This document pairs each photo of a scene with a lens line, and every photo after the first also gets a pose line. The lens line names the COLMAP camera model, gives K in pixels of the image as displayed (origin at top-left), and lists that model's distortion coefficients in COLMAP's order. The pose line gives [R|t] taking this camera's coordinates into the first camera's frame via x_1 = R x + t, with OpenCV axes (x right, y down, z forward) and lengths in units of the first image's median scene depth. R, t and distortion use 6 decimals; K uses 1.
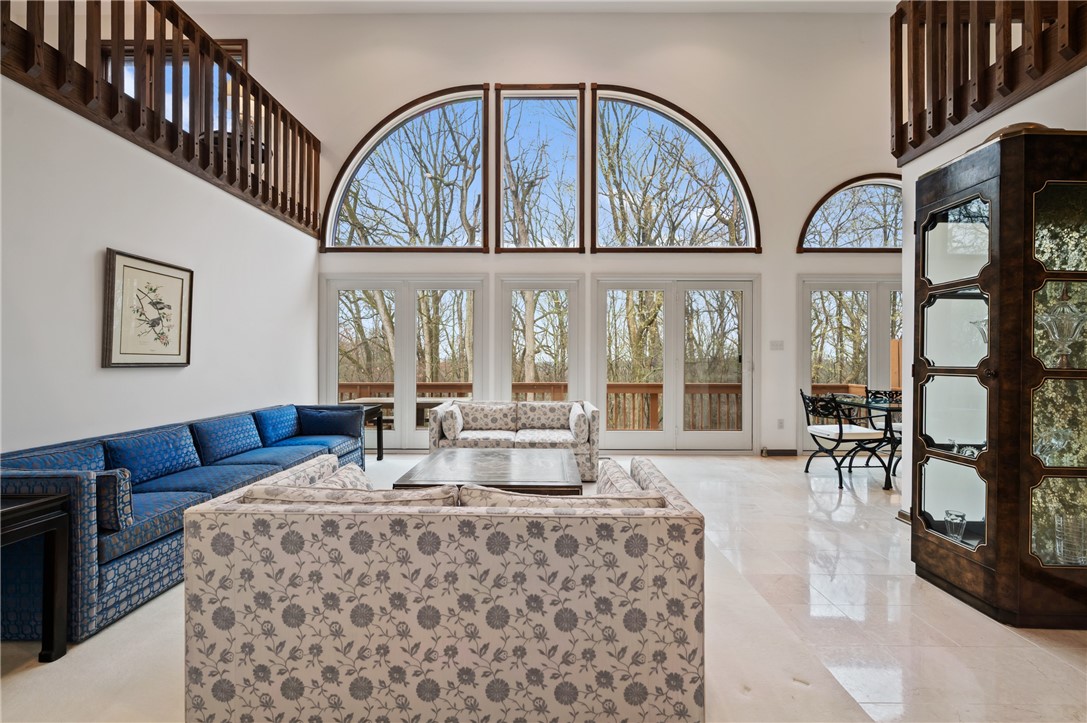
lens RADIAL K [[462.9, 0, 542.8], [0, 462.9, 362.0], [0, 0, 1]] dist [0.001292, -0.000463]
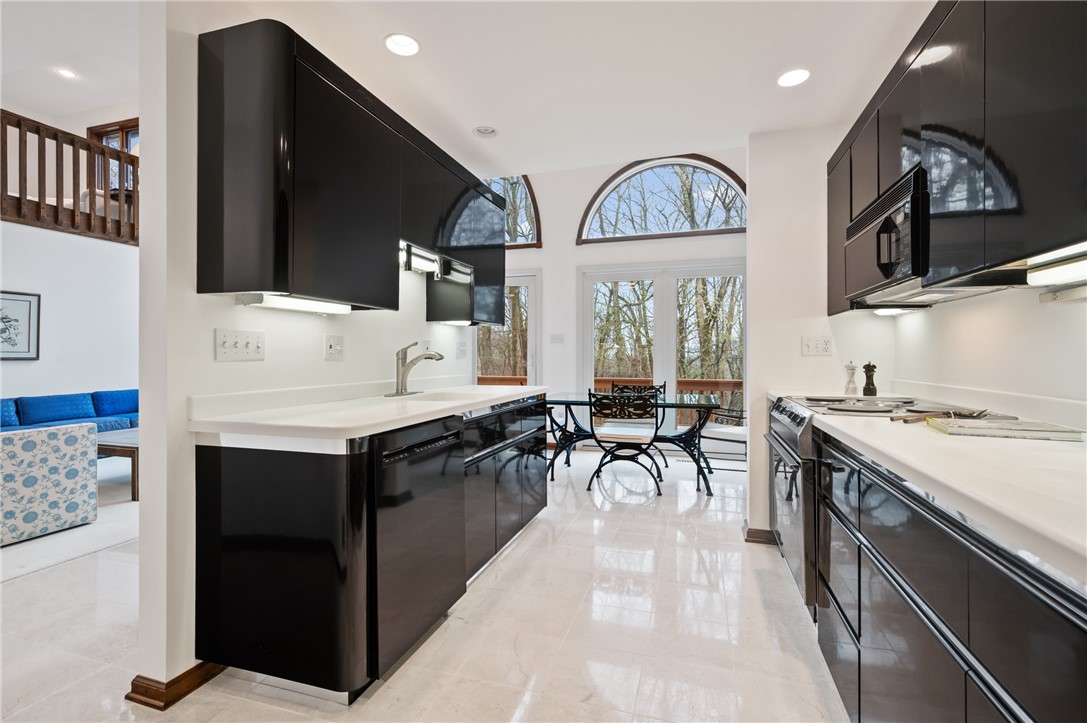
lens RADIAL K [[479.5, 0, 540.8], [0, 479.5, 358.4], [0, 0, 1]] dist [-0.001331, -0.001125]
pose [[0.956689, -0.000810, -0.291110, 0.774797], [0.002222, 0.999987, 0.004521, 0.001200], [0.291103, -0.004972, 0.956679, 0.002502]]
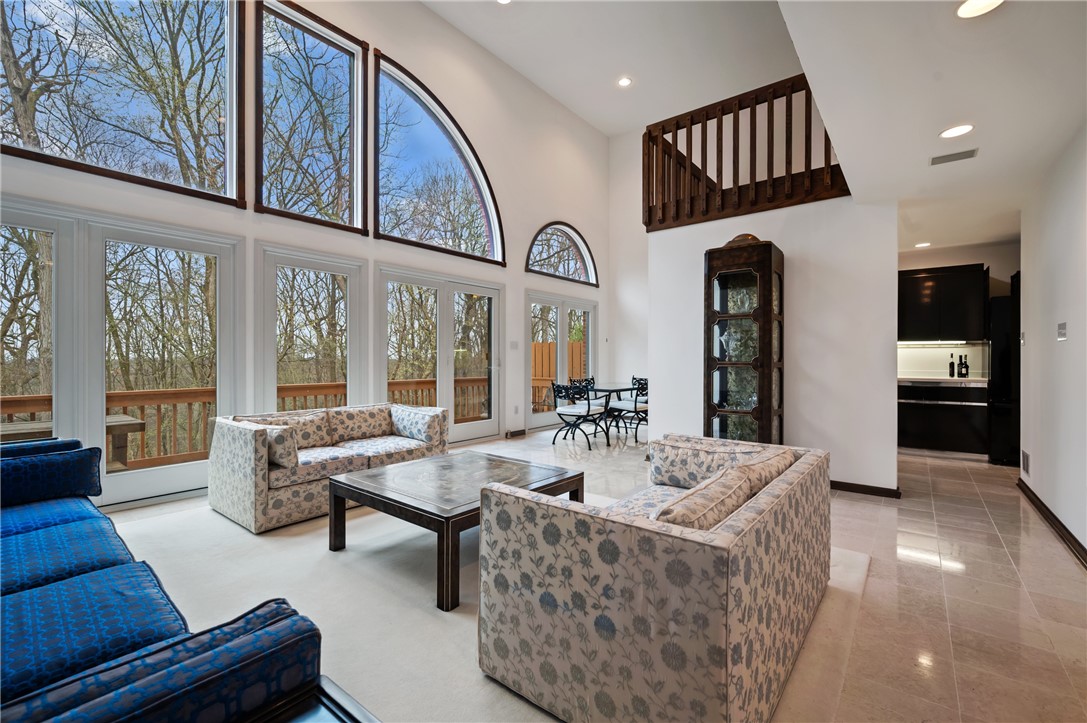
lens RADIAL K [[462.9, 0, 542.8], [0, 462.9, 360.1], [0, 0, 1]] dist [0.001292, -0.000463]
pose [[0.620784, -0.002749, 0.783977, -0.398213], [0.002069, 0.999996, 0.001867, 0.000360], [-0.783979, 0.000463, 0.620788, 0.190201]]
